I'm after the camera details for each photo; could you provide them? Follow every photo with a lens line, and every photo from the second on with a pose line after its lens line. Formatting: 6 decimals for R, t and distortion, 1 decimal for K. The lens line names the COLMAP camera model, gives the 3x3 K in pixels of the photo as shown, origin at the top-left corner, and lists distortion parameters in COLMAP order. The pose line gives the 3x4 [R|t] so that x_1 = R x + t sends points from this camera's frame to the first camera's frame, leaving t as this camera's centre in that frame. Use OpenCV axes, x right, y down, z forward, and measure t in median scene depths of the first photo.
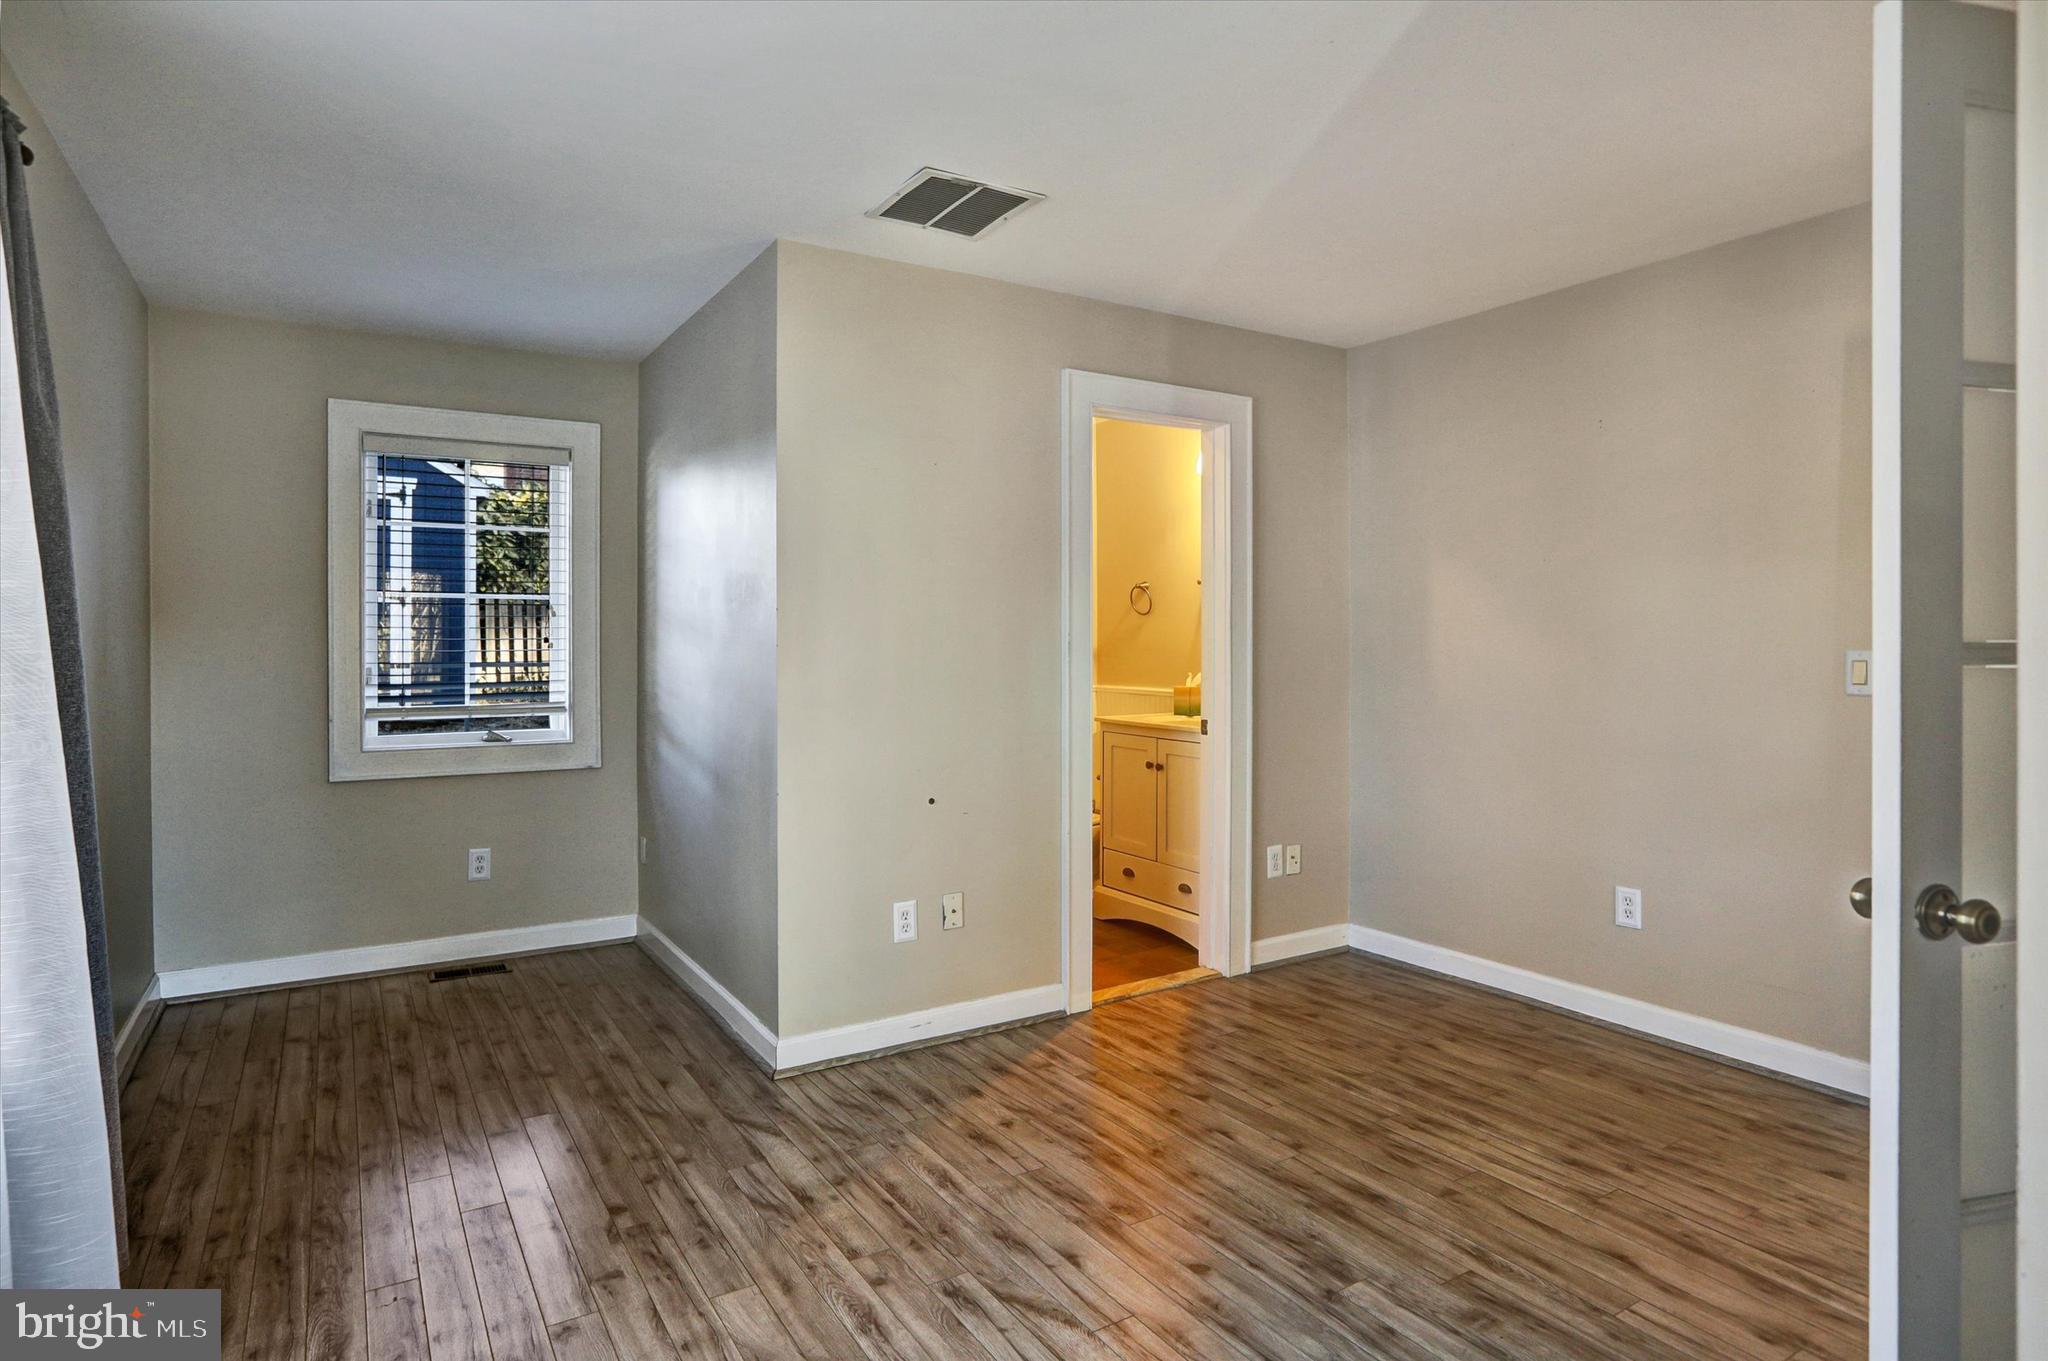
lens RADIAL K [[1104.3, 0, 1028.0], [0, 1104.3, 644.2], [0, 0, 1]] dist [-0.016316, 0.000198]
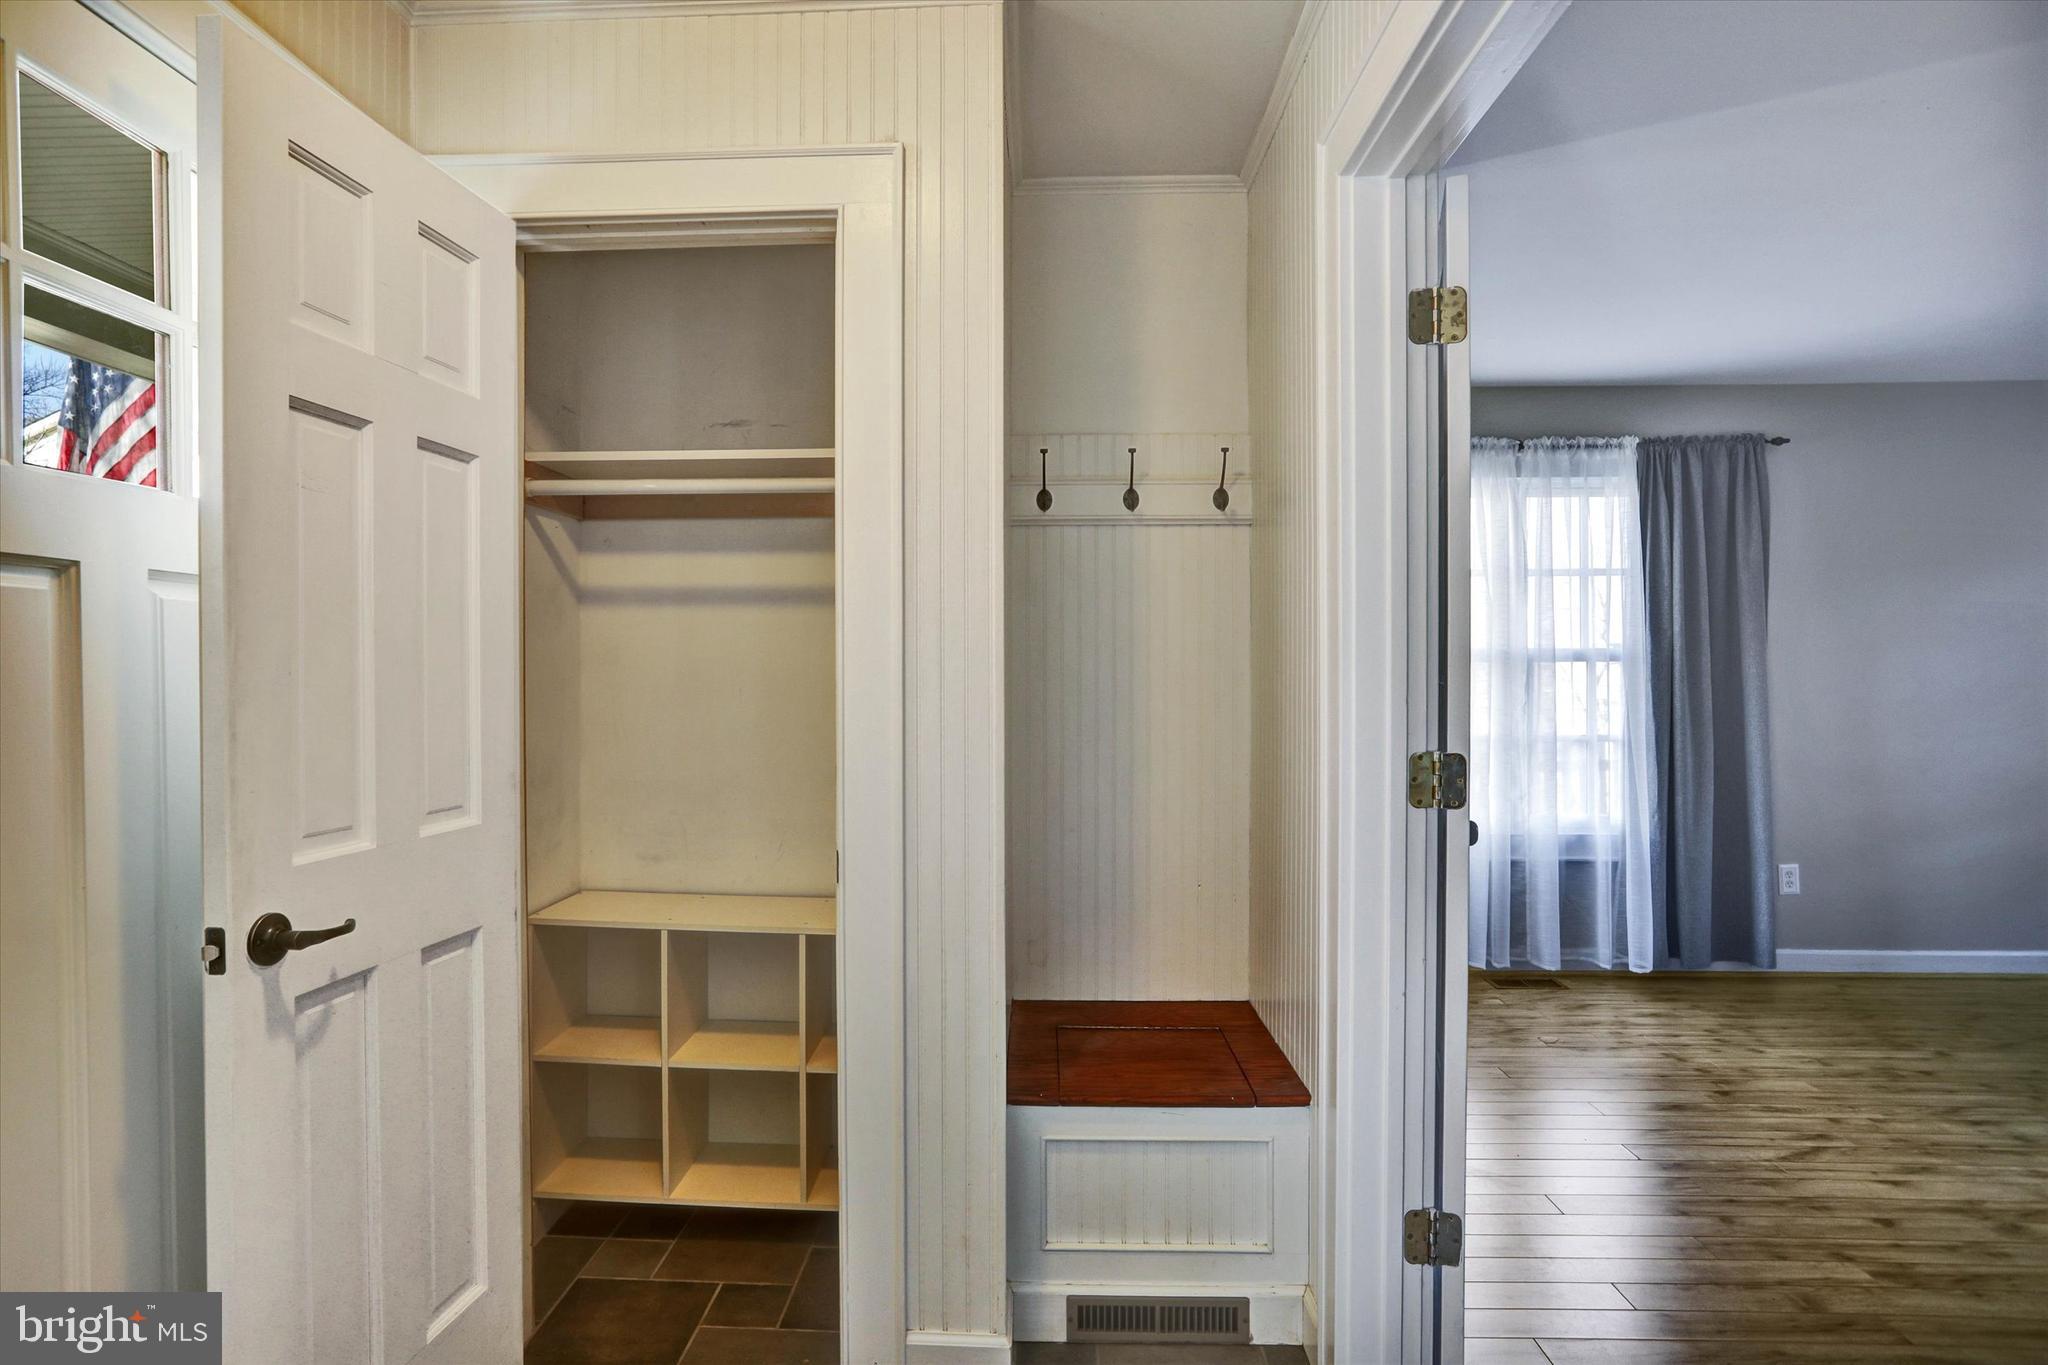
lens RADIAL K [[955.9, 0, 1009.1], [0, 955.9, 675.1], [0, 0, 1]] dist [-0.042852, 0.016543]
pose [[-0.564081, -0.000220, -0.825719, 1.435403], [-0.001670, 0.999998, 0.000875, -0.000302], [0.825718, 0.001872, -0.564081, 0.772173]]
